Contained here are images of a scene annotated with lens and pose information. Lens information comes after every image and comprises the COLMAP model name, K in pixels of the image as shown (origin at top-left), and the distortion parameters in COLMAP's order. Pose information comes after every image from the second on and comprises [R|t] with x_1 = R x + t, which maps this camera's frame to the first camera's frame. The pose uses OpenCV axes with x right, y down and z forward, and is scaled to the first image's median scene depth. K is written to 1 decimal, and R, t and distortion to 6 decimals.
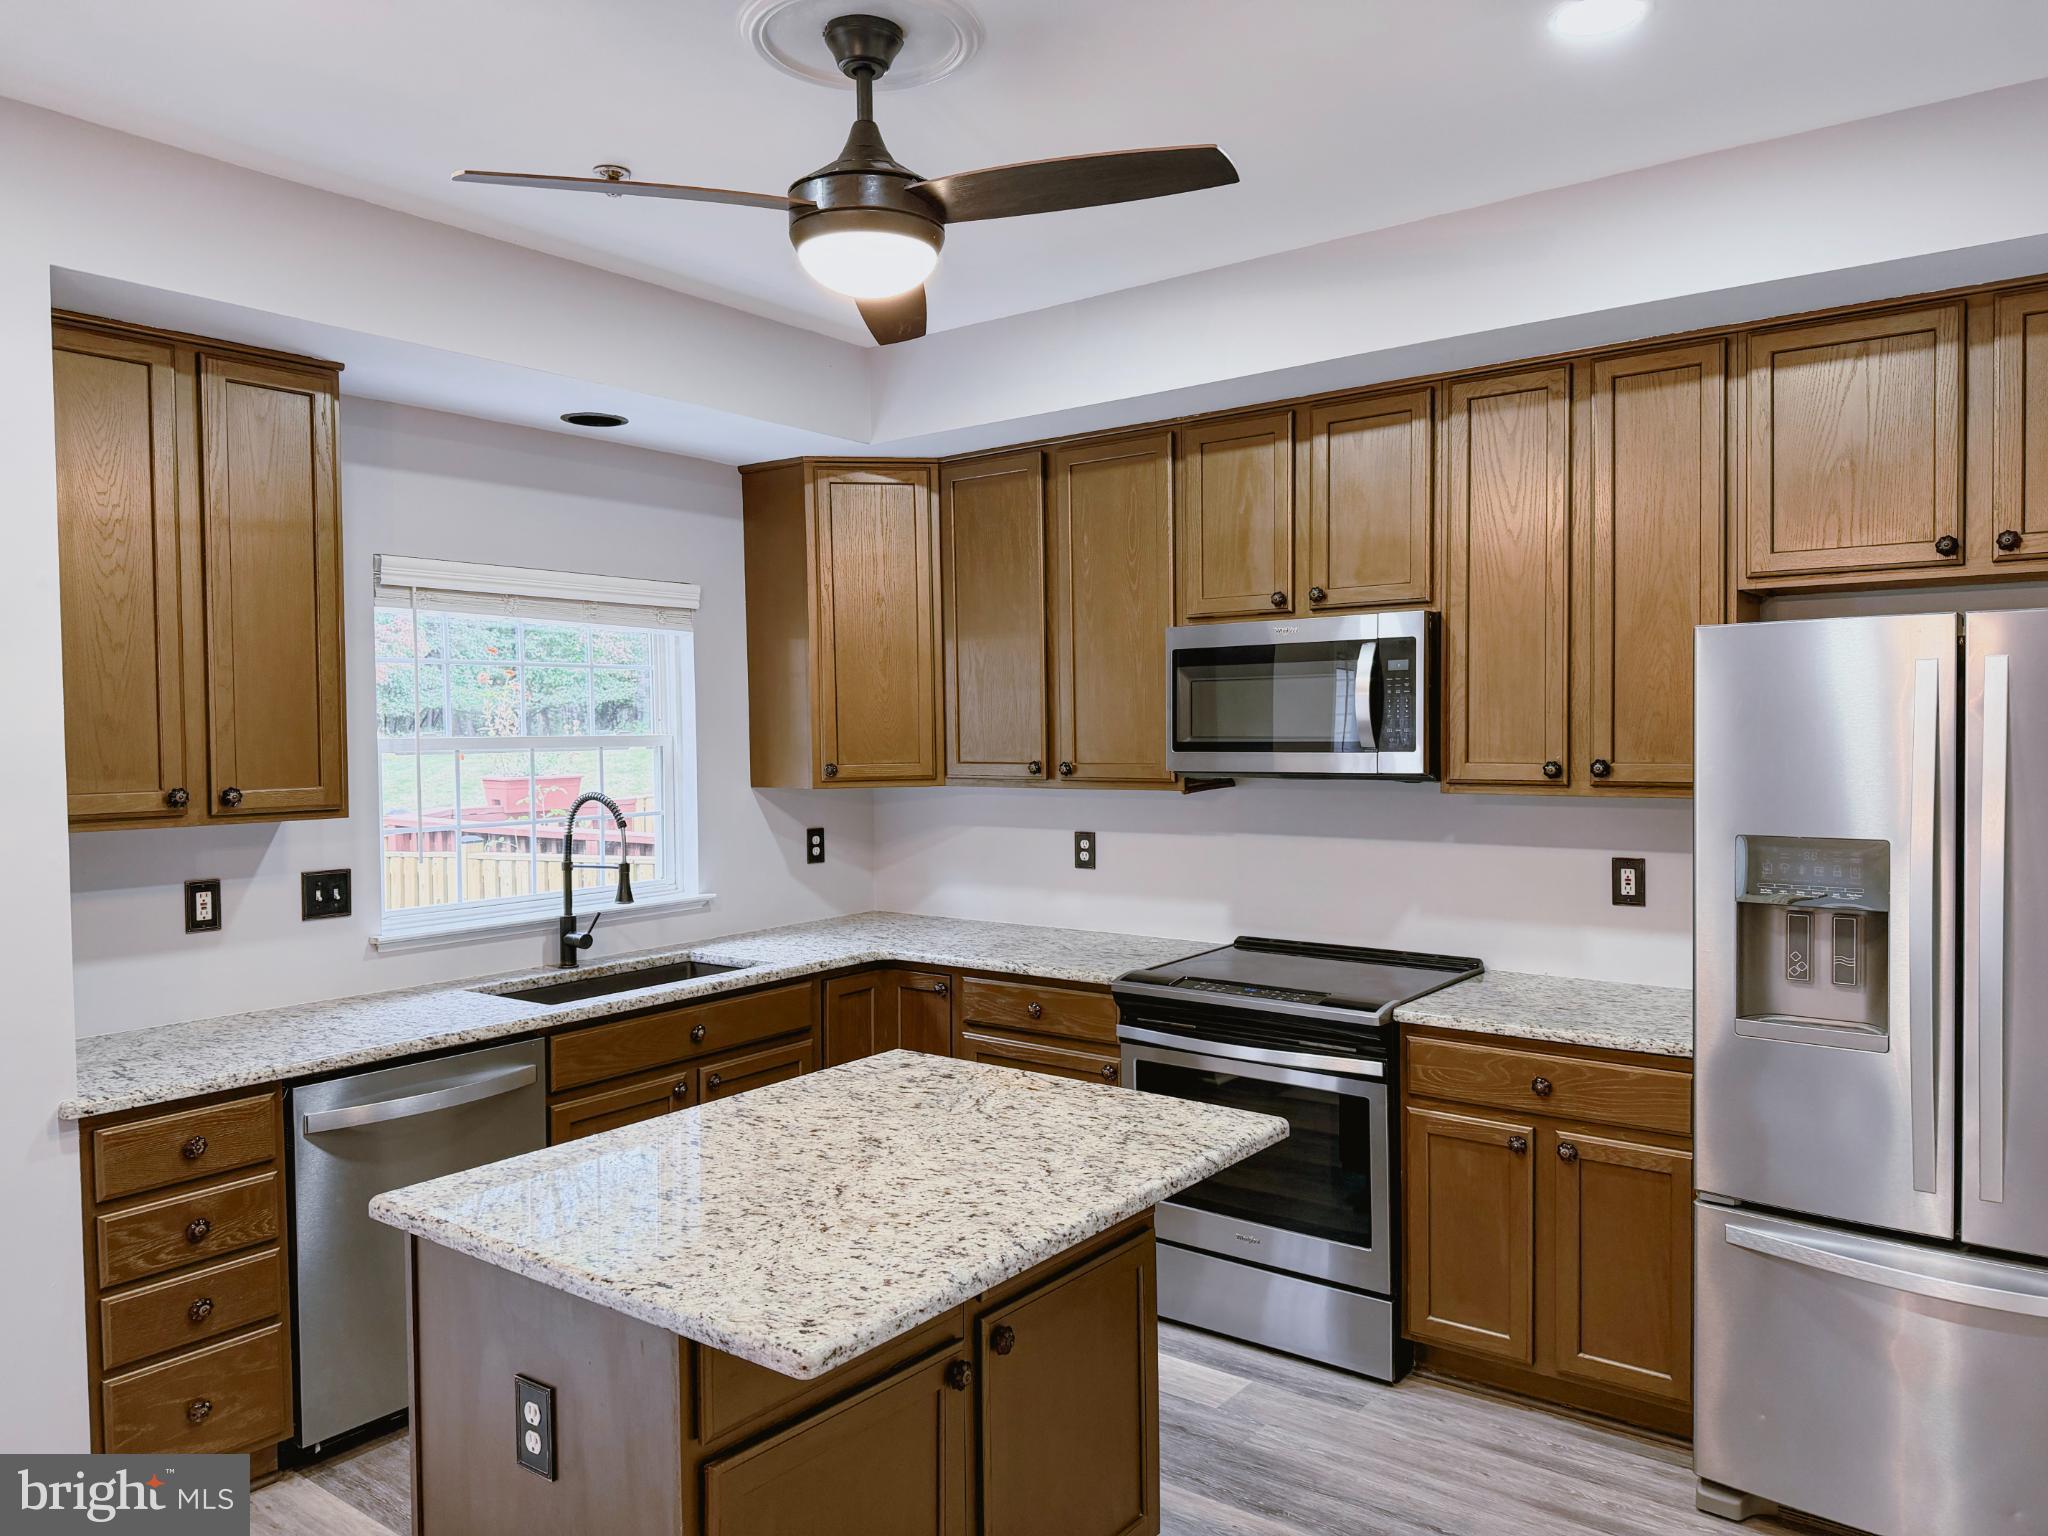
lens RADIAL K [[1434.9, 0, 1024.0], [0, 1434.9, 768.0], [0, 0, 1]] dist [0.098450, -0.112851]
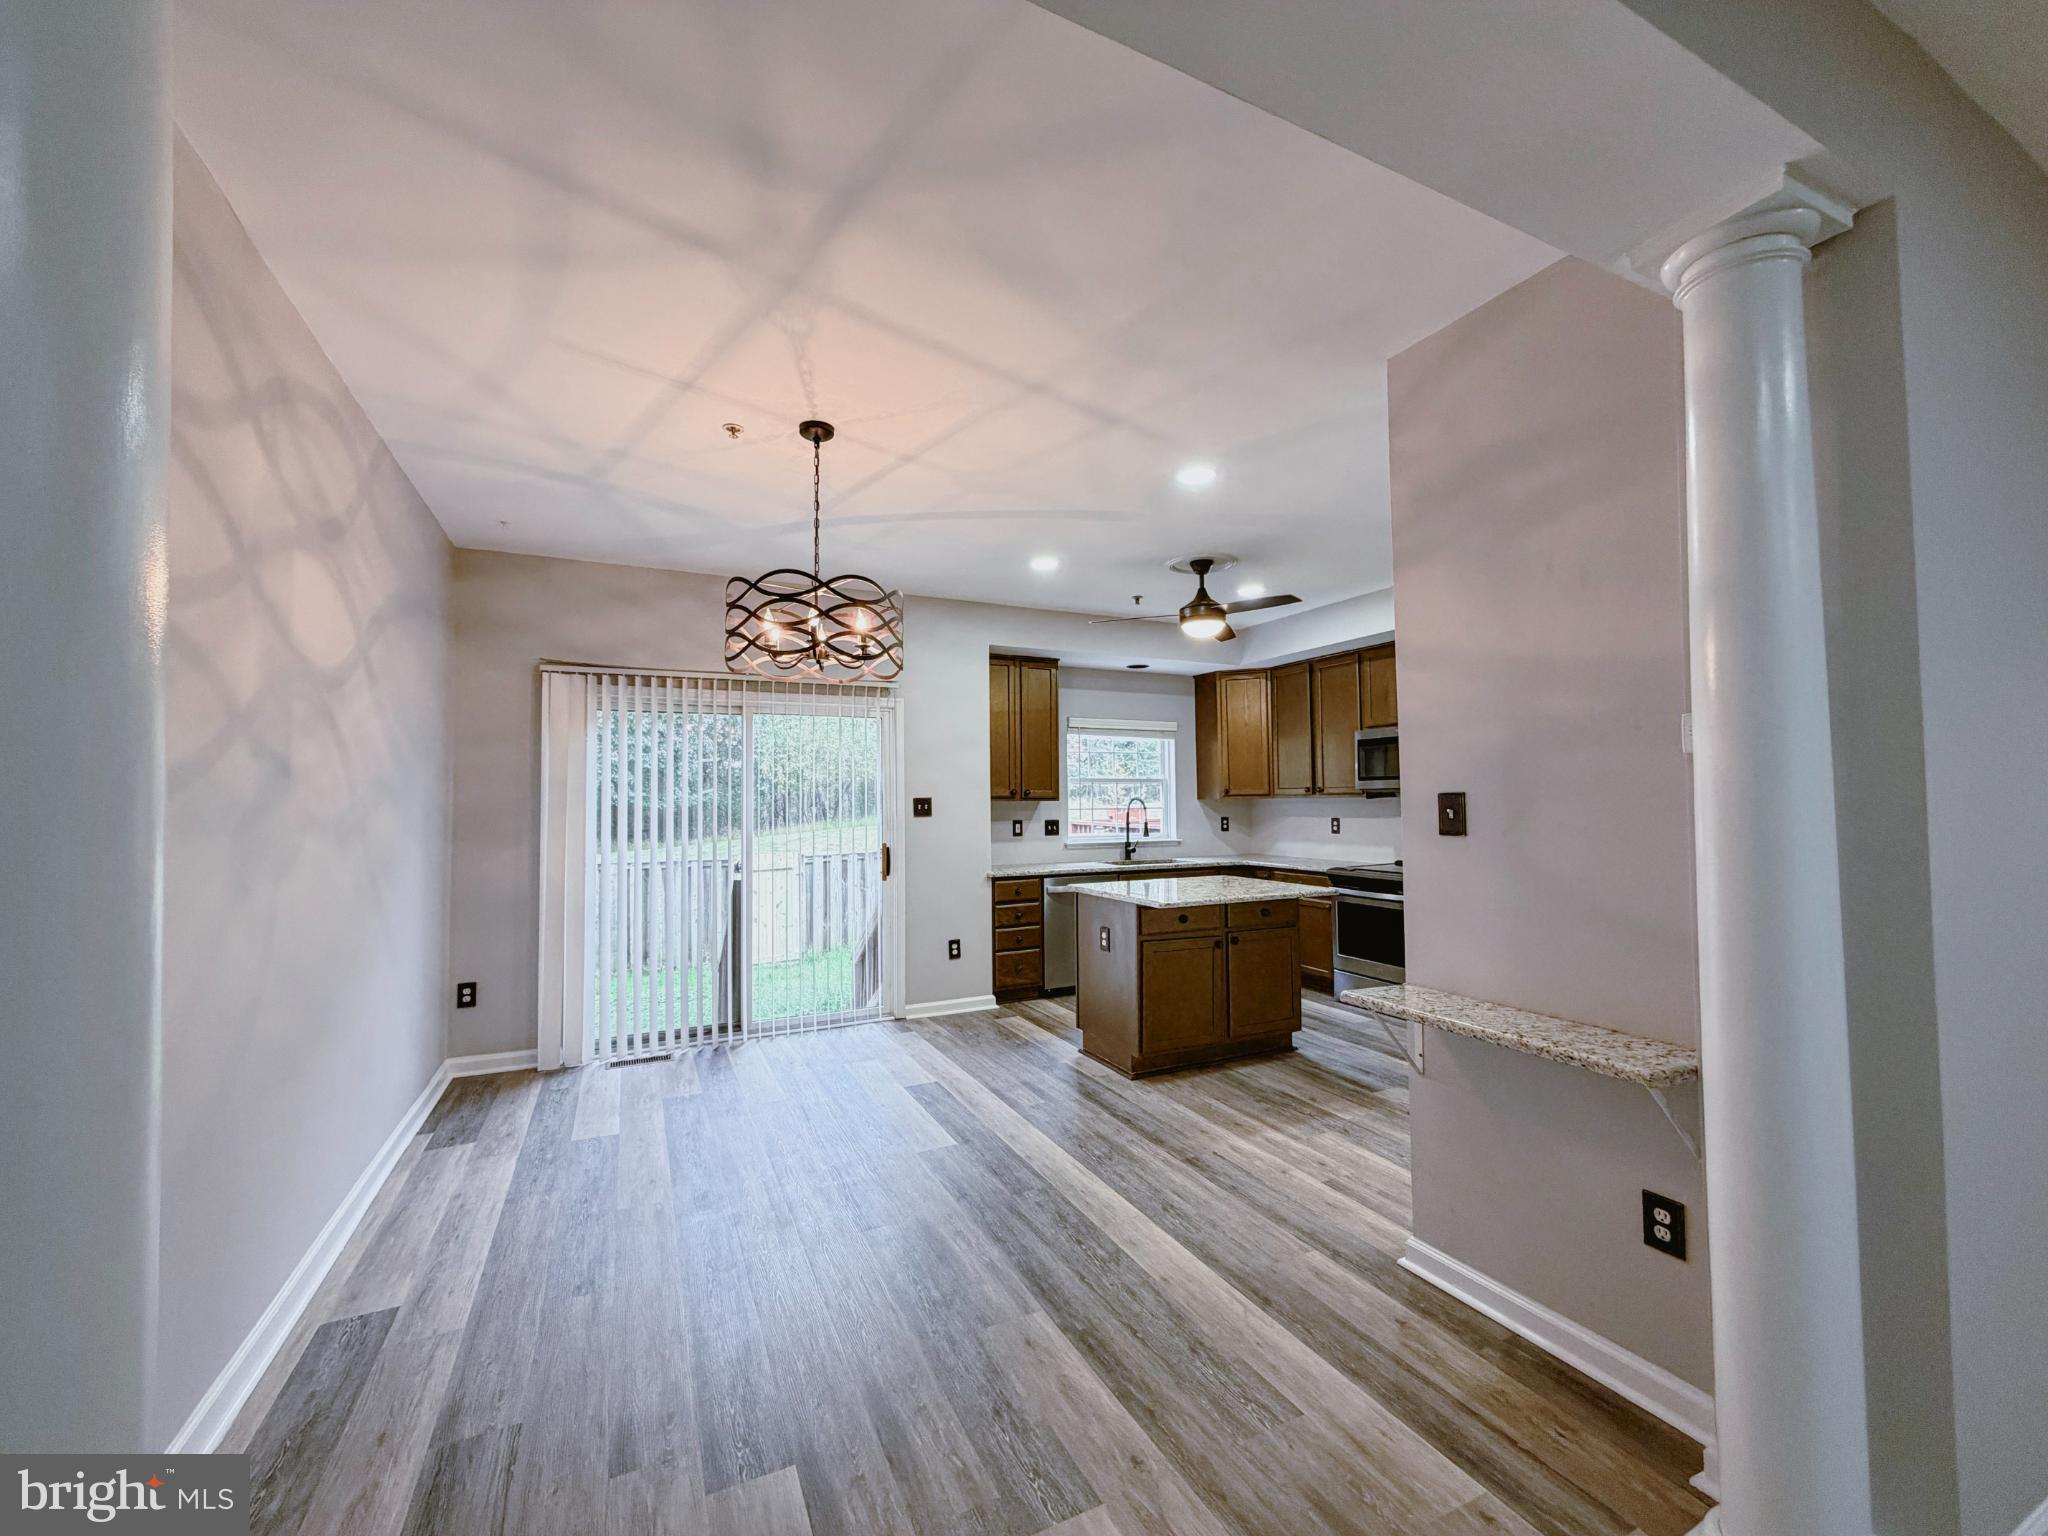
lens RADIAL K [[822.4, 0, 1024.0], [0, 822.4, 768.0], [0, 0, 1]] dist [-0.000256, -0.000077]
pose [[0.893799, -0.013330, -0.448269, 0.232981], [-0.017023, 0.997829, -0.063614, 0.068790], [0.448144, 0.064489, 0.891632, -0.544947]]
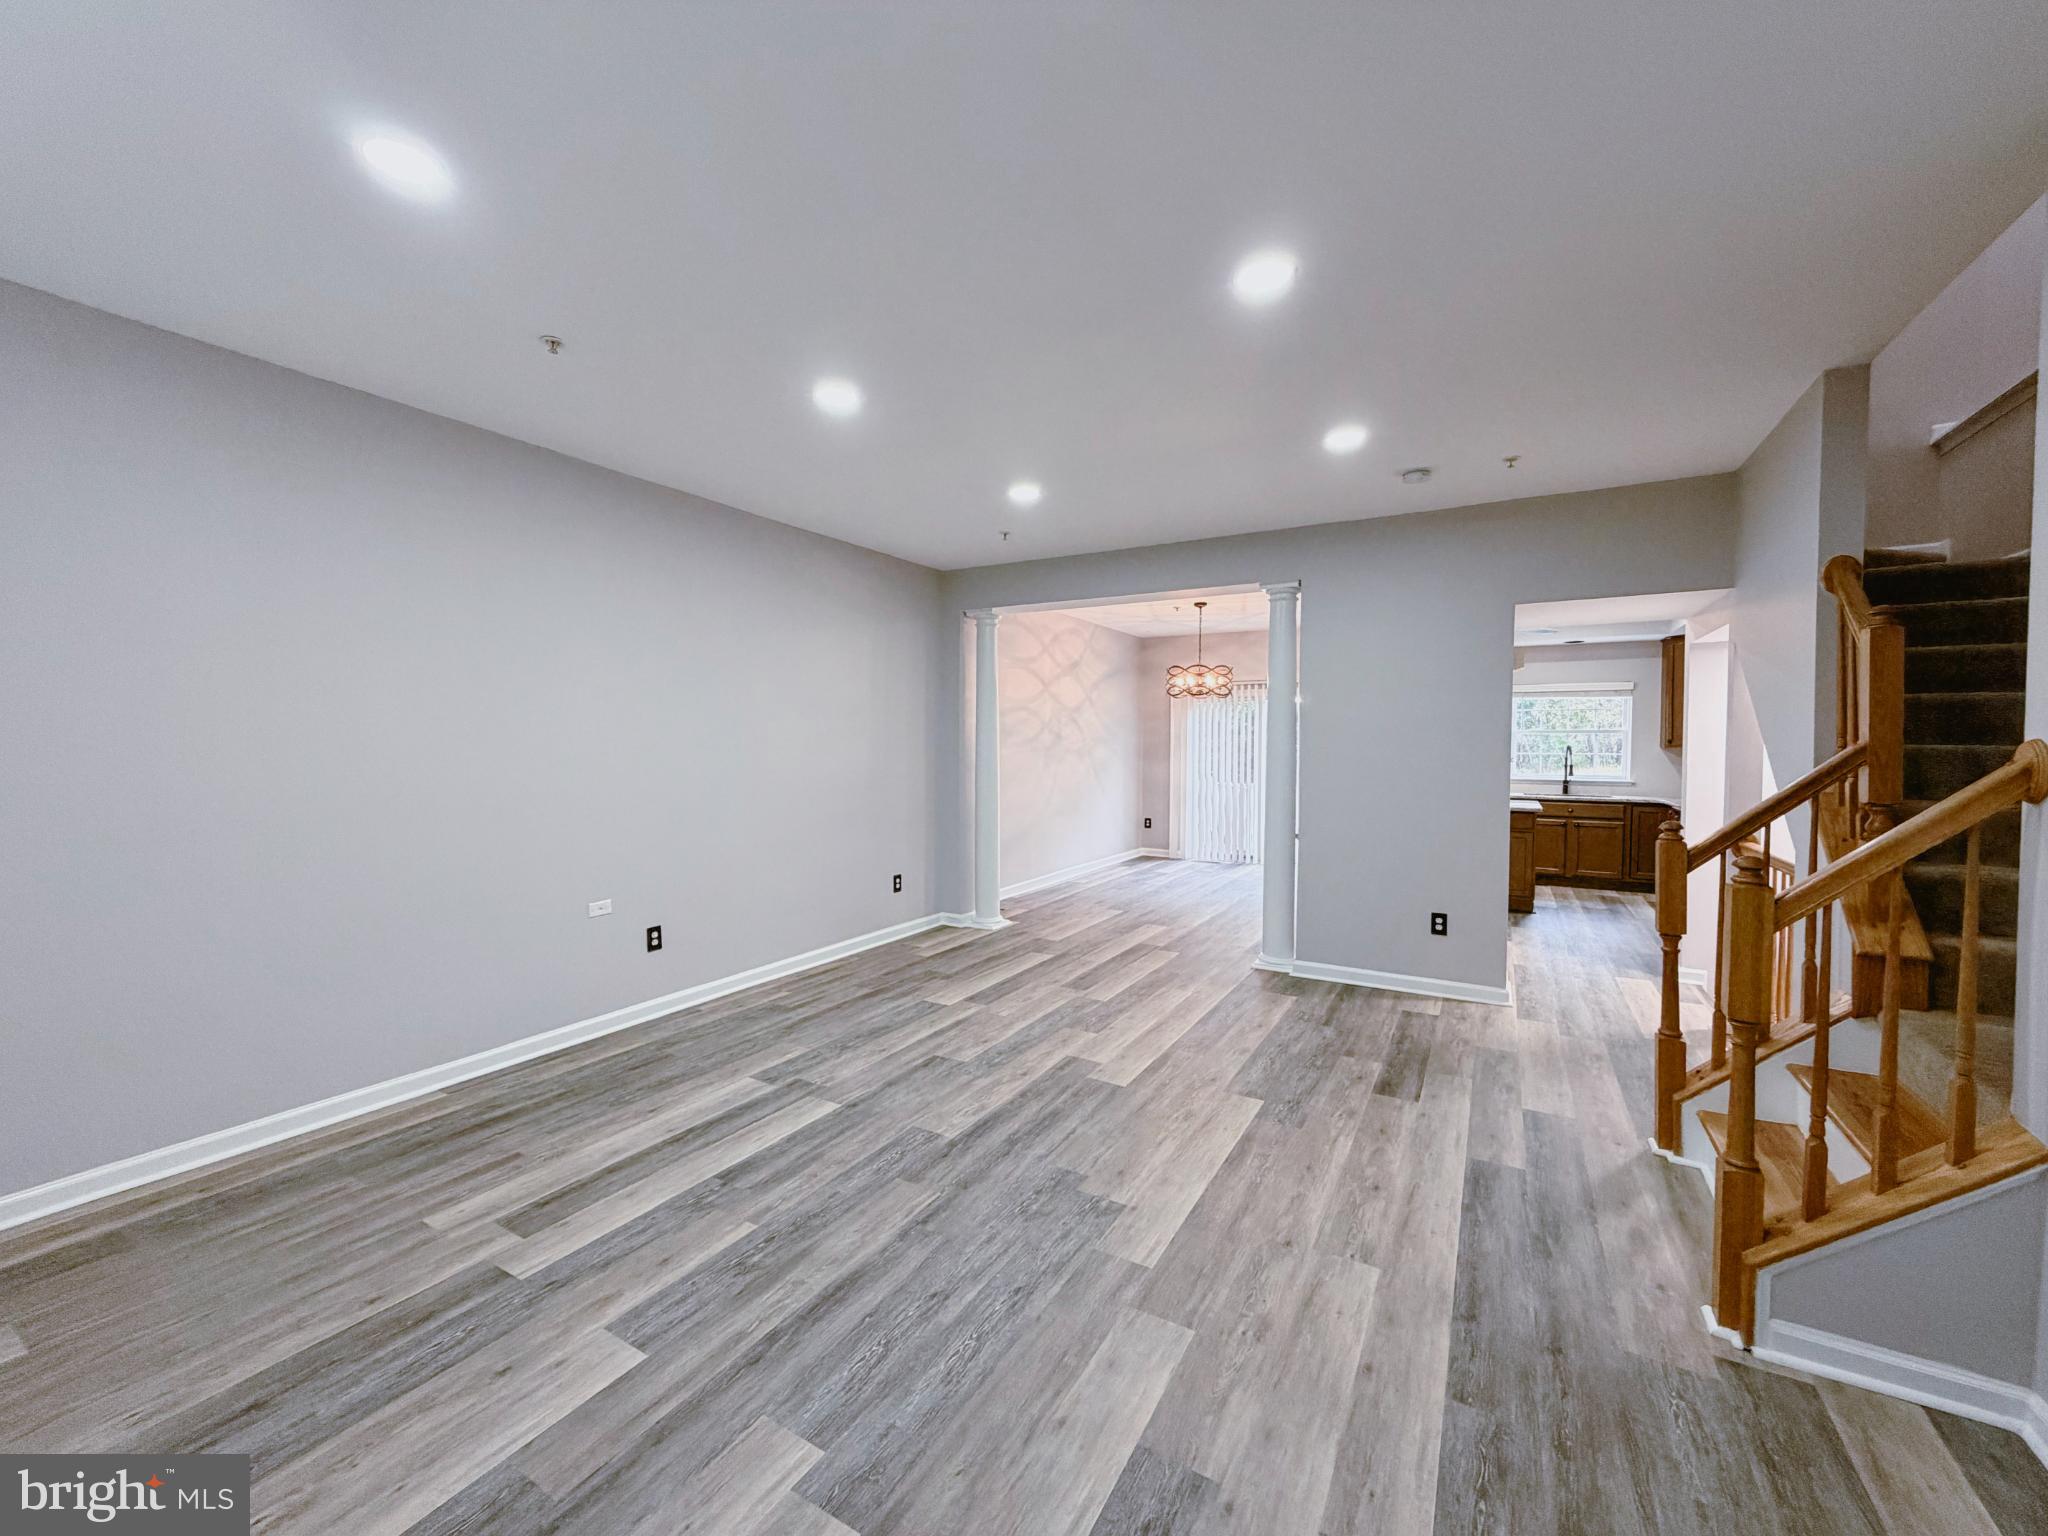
lens RADIAL K [[822.4, 0, 1024.0], [0, 822.4, 768.0], [0, 0, 1]] dist [-0.000256, -0.000077]
pose [[0.130569, 0.041379, -0.990575, 1.609162], [-0.035205, 0.998692, 0.037077, 0.049200], [0.990814, 0.030032, 0.131855, -0.636903]]
